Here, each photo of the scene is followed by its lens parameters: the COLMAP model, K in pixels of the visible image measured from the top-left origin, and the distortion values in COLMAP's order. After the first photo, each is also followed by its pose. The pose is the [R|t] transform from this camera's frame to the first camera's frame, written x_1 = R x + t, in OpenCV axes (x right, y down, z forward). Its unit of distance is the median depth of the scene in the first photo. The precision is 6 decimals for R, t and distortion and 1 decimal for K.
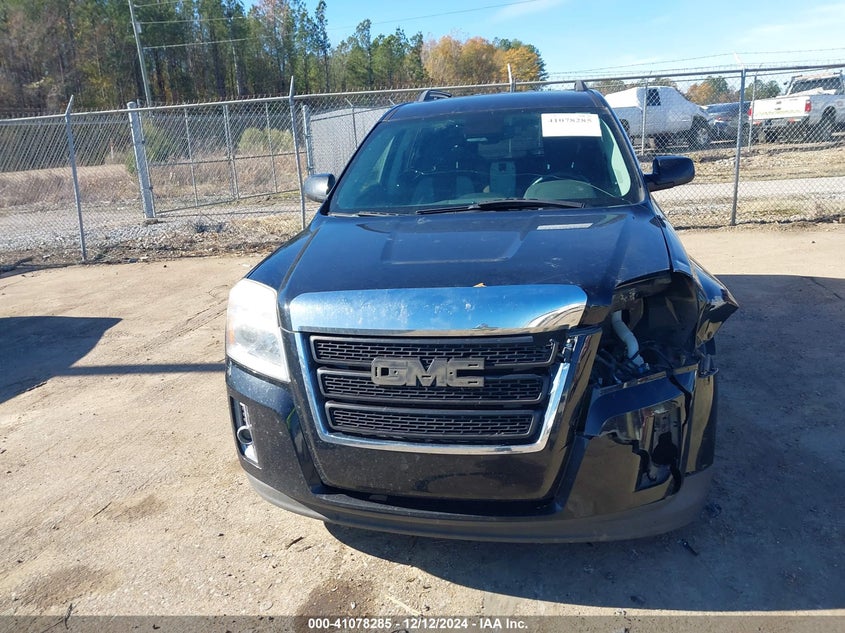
lens RADIAL K [[654.1, 0, 422.5], [0, 654.1, 316.5], [0, 0, 1]] dist [0.005648, 0.001584]
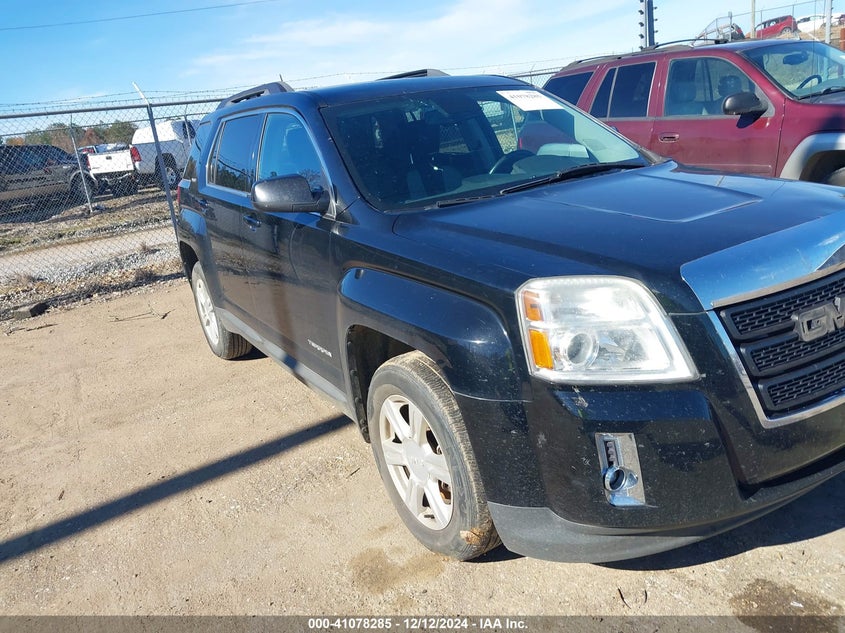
lens RADIAL K [[654.1, 0, 422.5], [0, 654.1, 316.5], [0, 0, 1]] dist [0.005648, 0.001584]
pose [[0.772552, -0.228374, 0.592460, -0.771569], [0.255805, 0.965950, 0.038779, -0.074486], [-0.581143, 0.121596, 0.804666, 0.461956]]
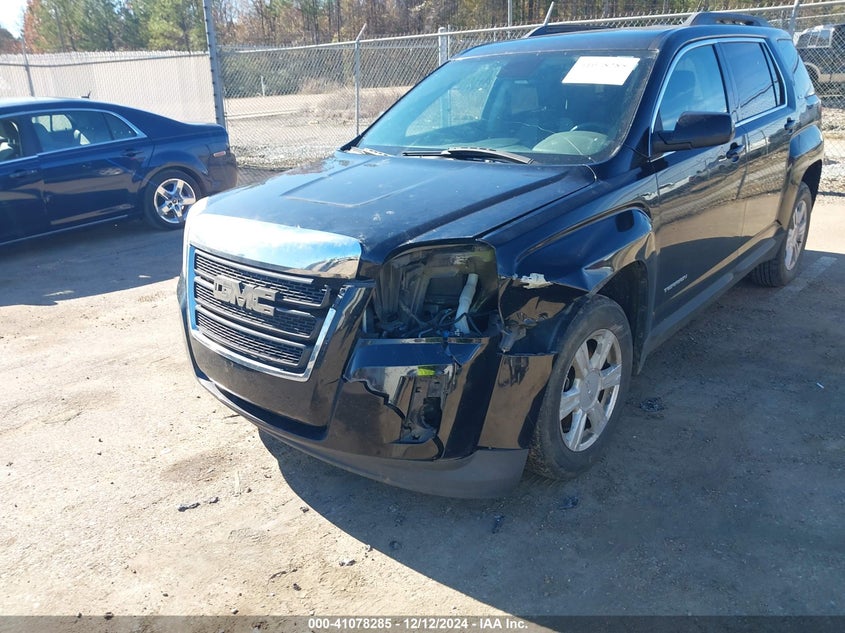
lens RADIAL K [[655.7, 0, 428.6], [0, 655.7, 313.1], [0, 0, 1]] dist [0.002952, -0.000627]
pose [[0.874853, 0.191997, -0.444712, 0.631933], [-0.146254, 0.979943, 0.135359, -0.068006], [0.461781, -0.053379, 0.885387, 0.095746]]
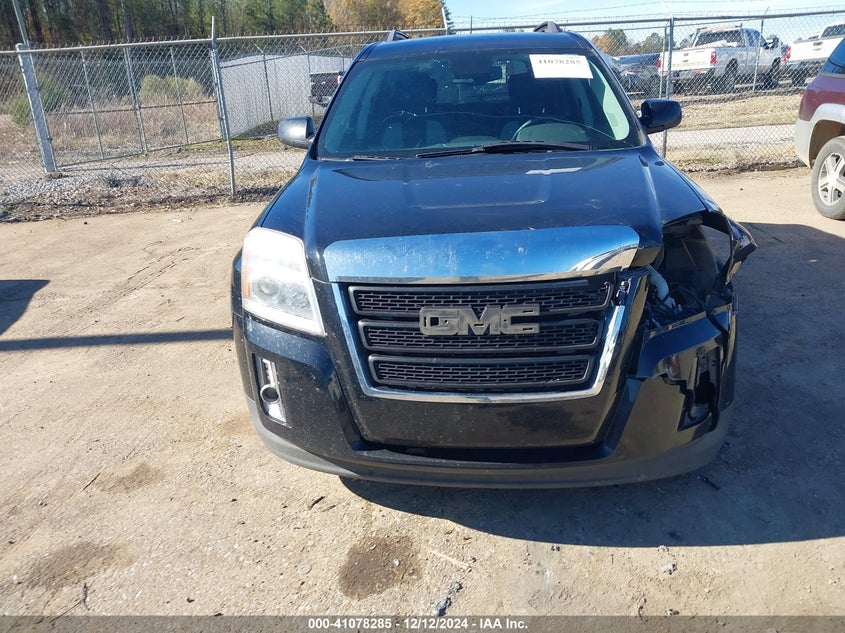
lens RADIAL K [[652.6, 0, 408.9], [0, 652.6, 315.2], [0, 0, 1]] dist [0.006339, 0.006105]
pose [[0.992963, -0.032280, 0.113942, -0.158586], [0.024585, 0.997361, 0.068306, 0.007545], [-0.115846, -0.065024, 0.991137, 0.049188]]
